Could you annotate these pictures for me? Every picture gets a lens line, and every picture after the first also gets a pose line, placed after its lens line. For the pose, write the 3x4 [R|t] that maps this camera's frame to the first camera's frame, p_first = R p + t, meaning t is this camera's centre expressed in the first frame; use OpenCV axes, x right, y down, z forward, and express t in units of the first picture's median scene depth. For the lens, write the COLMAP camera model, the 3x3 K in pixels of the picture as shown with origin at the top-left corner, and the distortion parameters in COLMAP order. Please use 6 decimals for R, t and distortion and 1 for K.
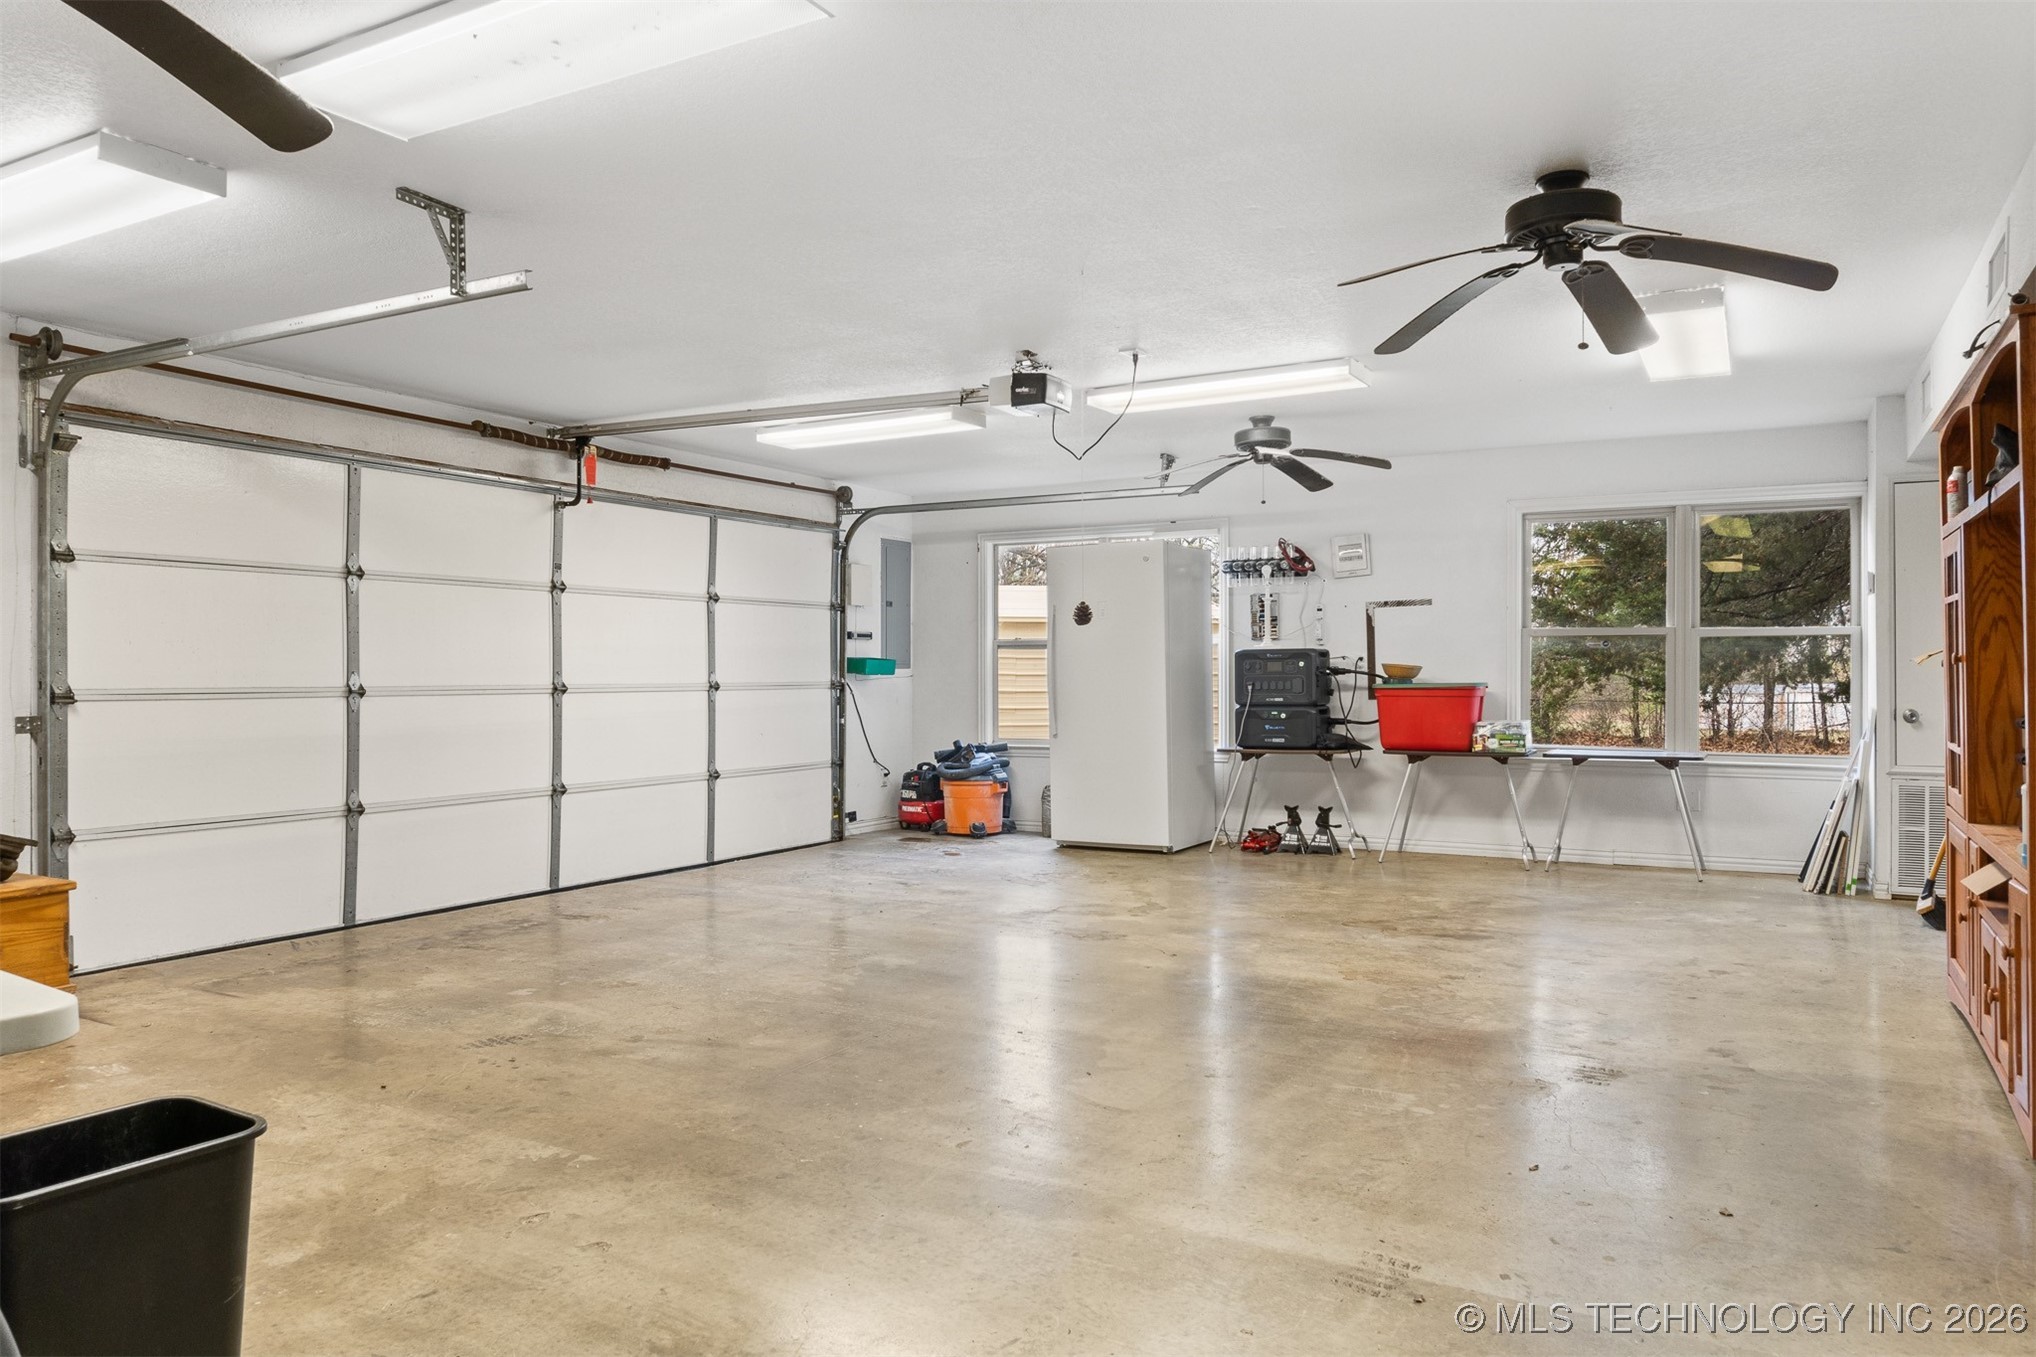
lens RADIAL K [[1369.0, 0, 1036.6], [0, 1369.0, 669.4], [0, 0, 1]] dist [-0.017904, -0.005362]
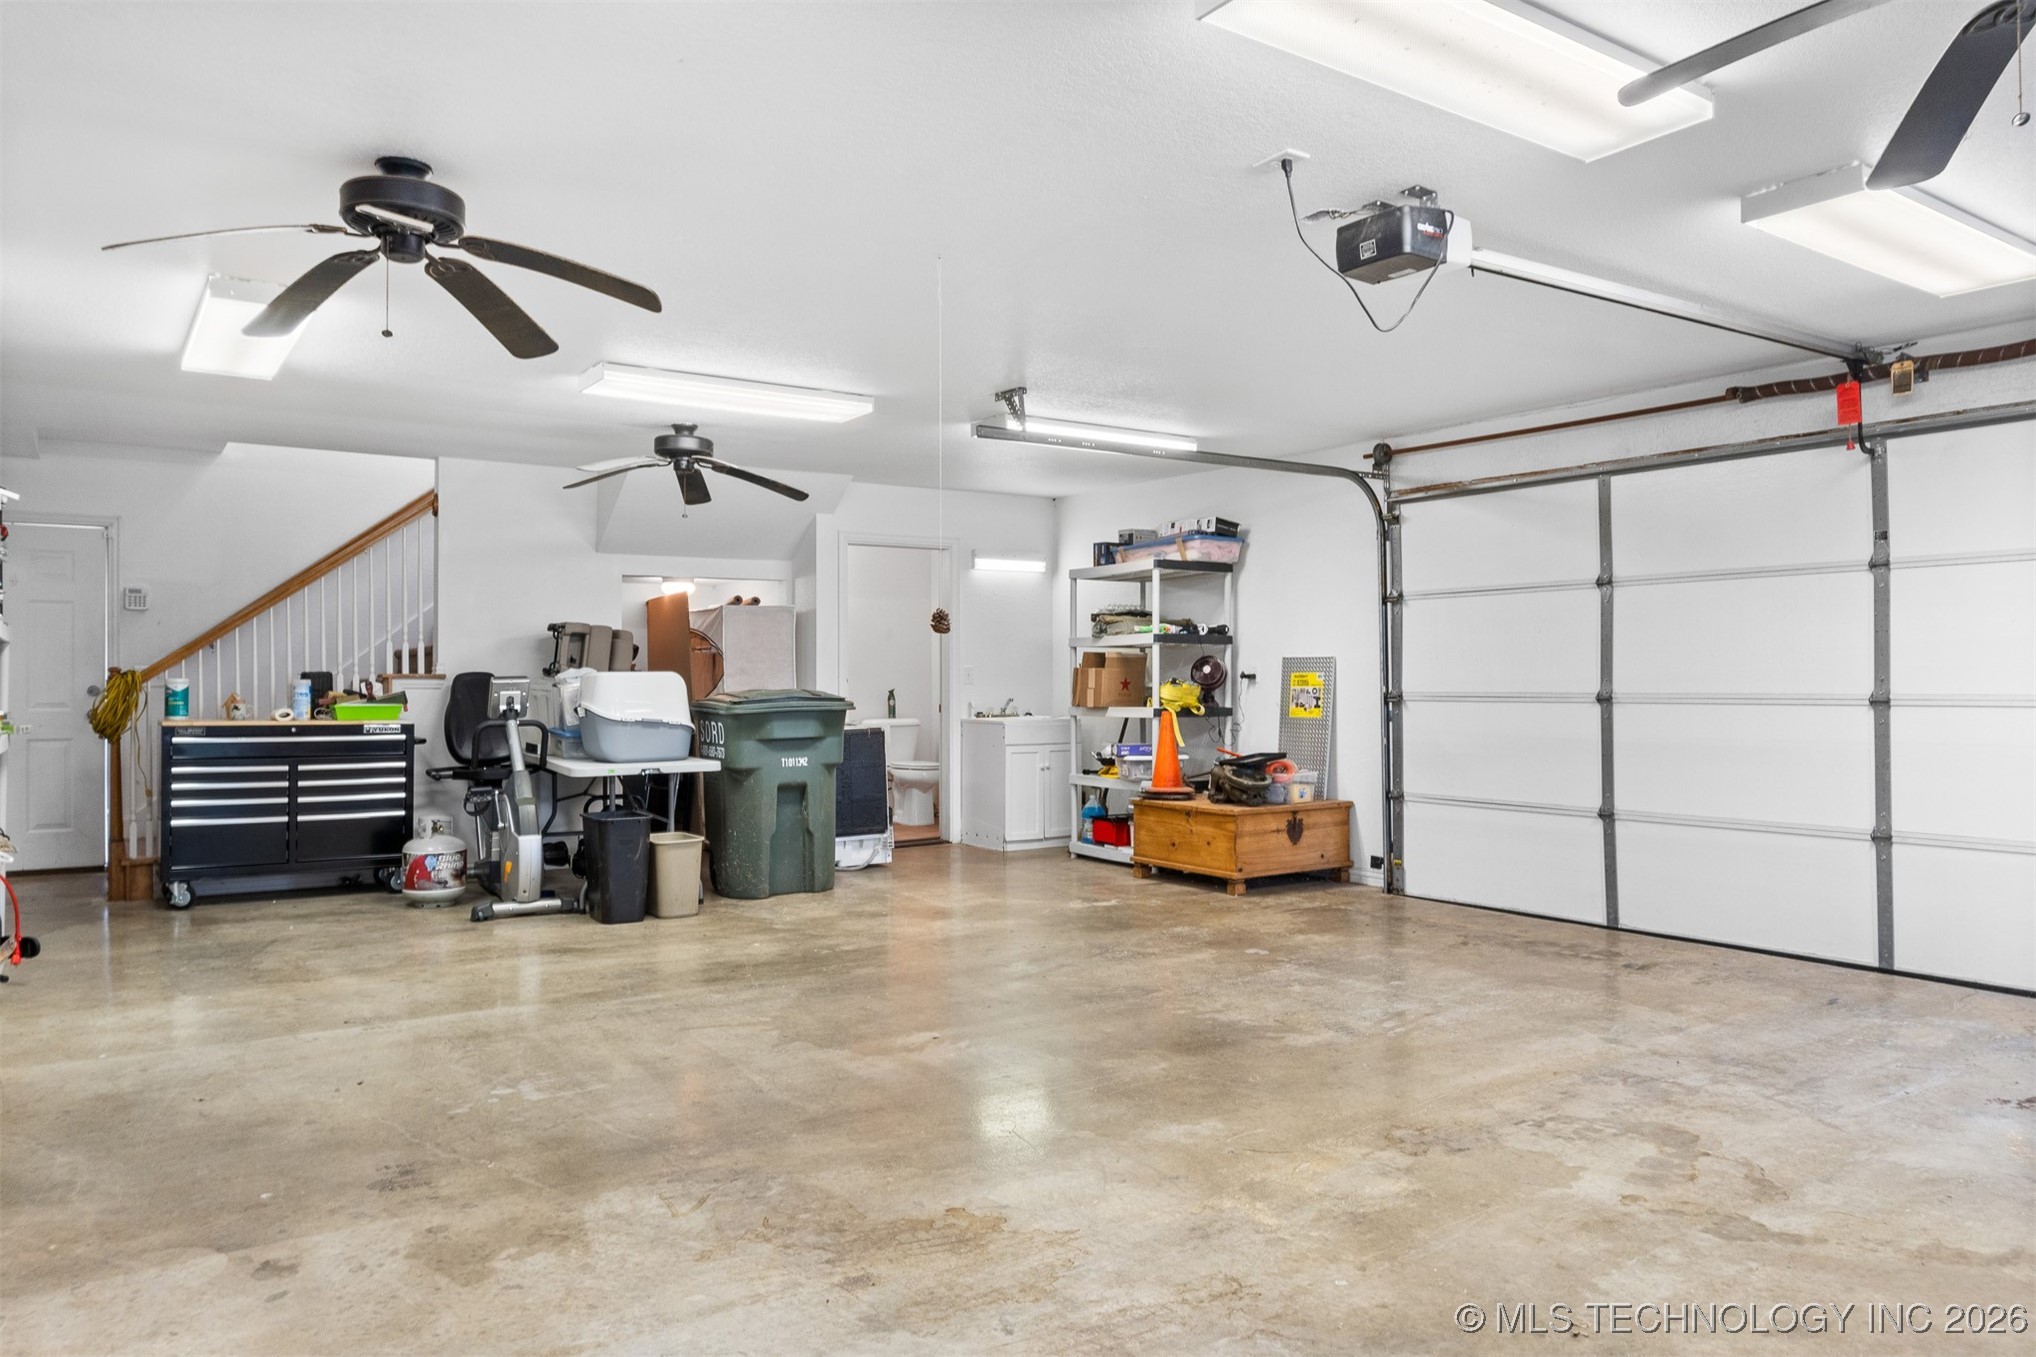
lens RADIAL K [[1369.0, 0, 1022.1], [0, 1369.0, 674.4], [0, 0, 1]] dist [-0.017904, -0.005362]
pose [[-0.454618, -0.001226, -0.890686, 0.605971], [0.008235, 0.999951, -0.005579, 0.000596], [0.890648, -0.009871, -0.454586, 1.064757]]
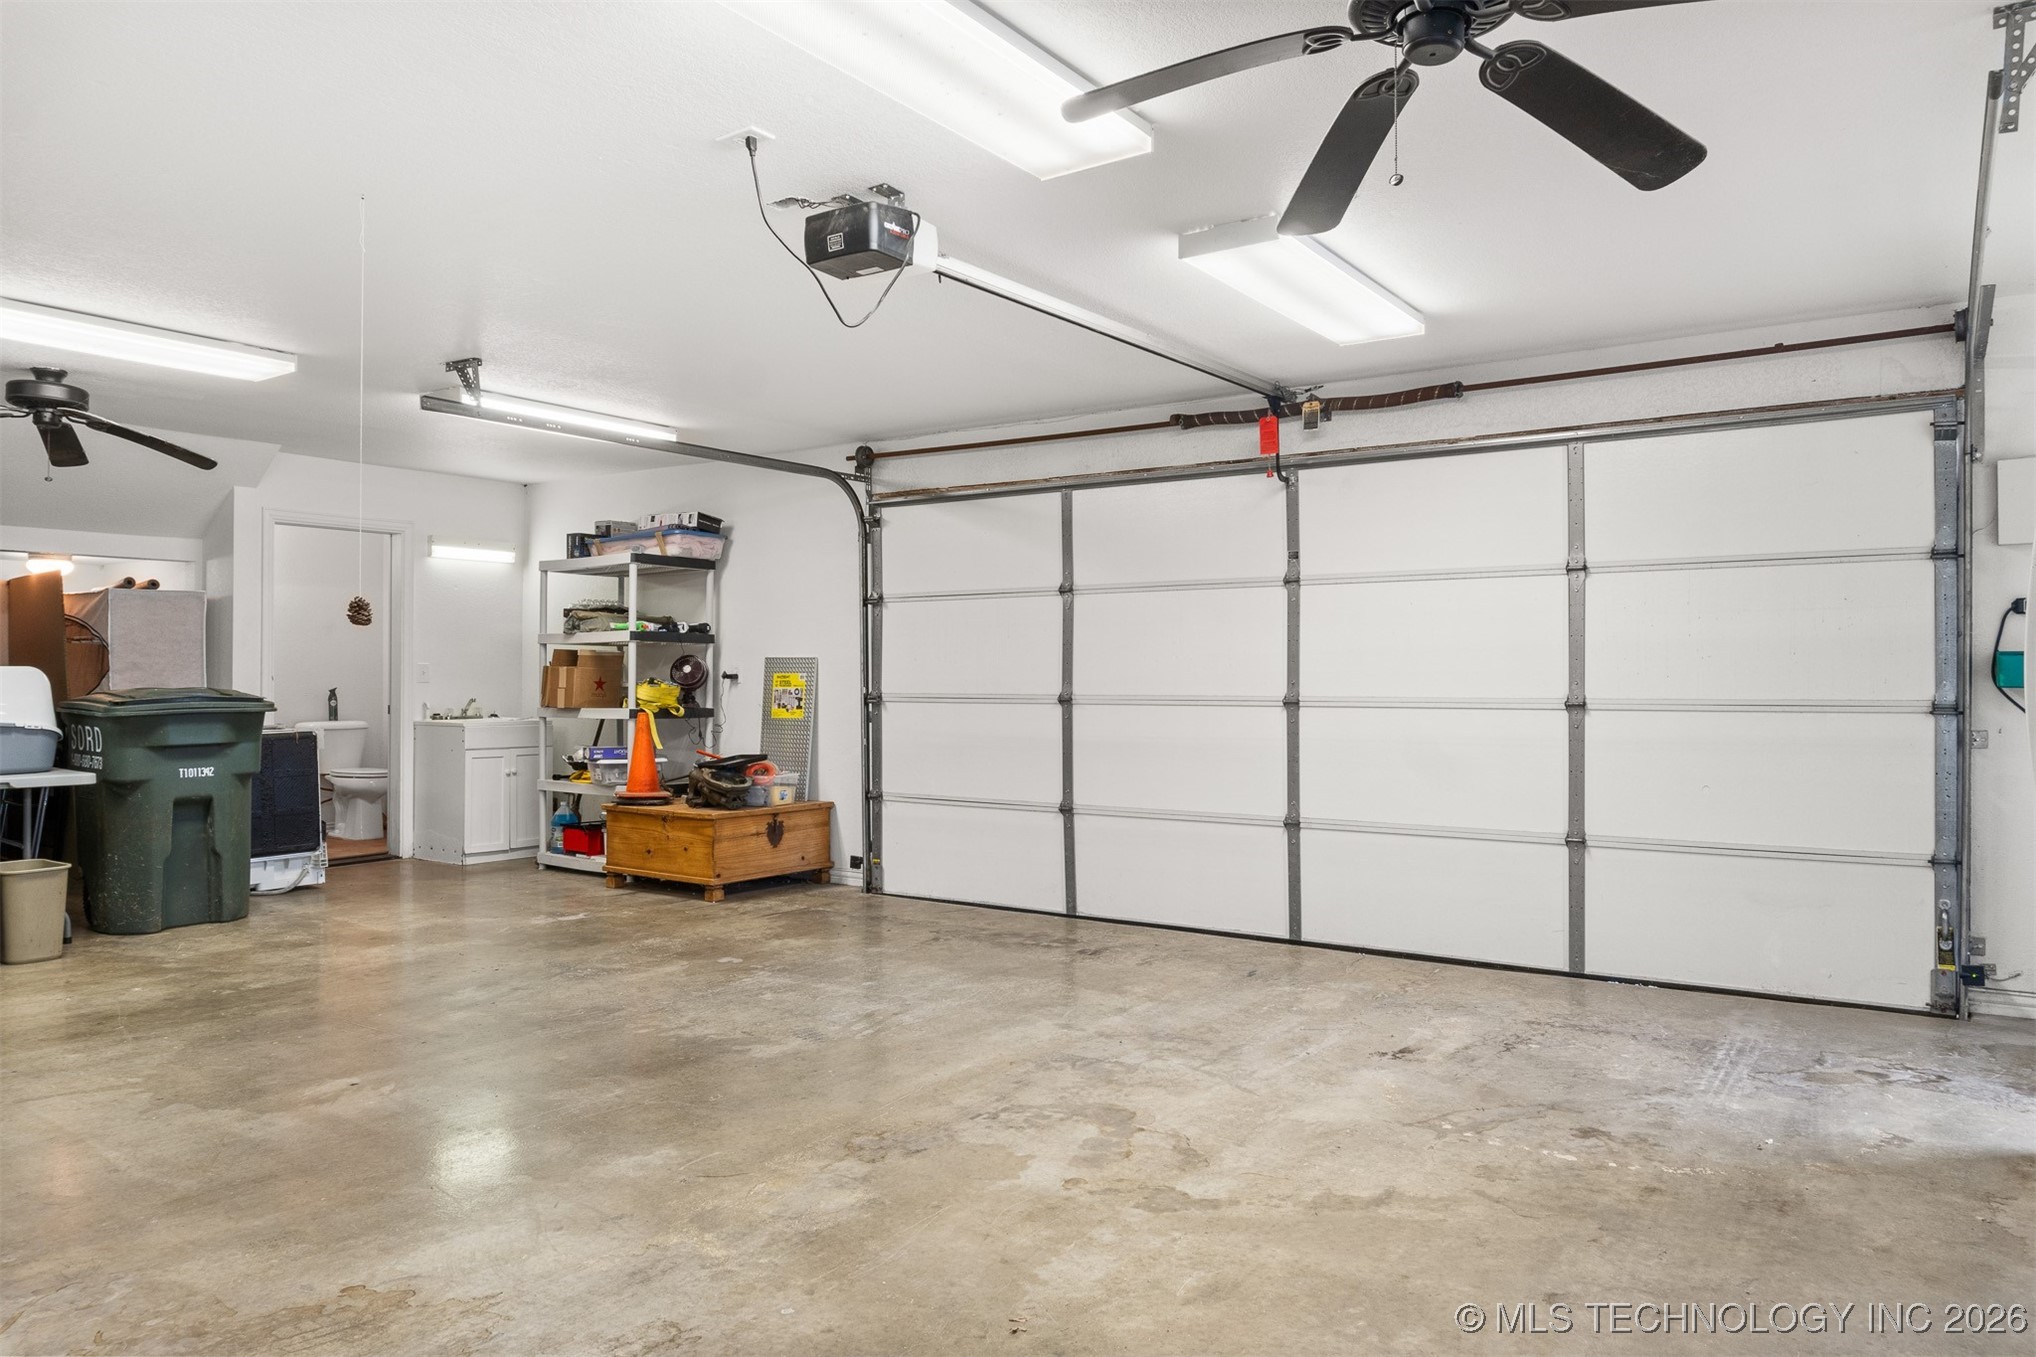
lens RADIAL K [[1369.0, 0, 1029.9], [0, 1369.0, 672.9], [0, 0, 1]] dist [-0.017904, -0.005362]
pose [[-0.102422, -0.004613, -0.994730, 0.581563], [0.002347, 0.999985, -0.004879, 0.000550], [0.994738, -0.002834, -0.102409, 1.071963]]
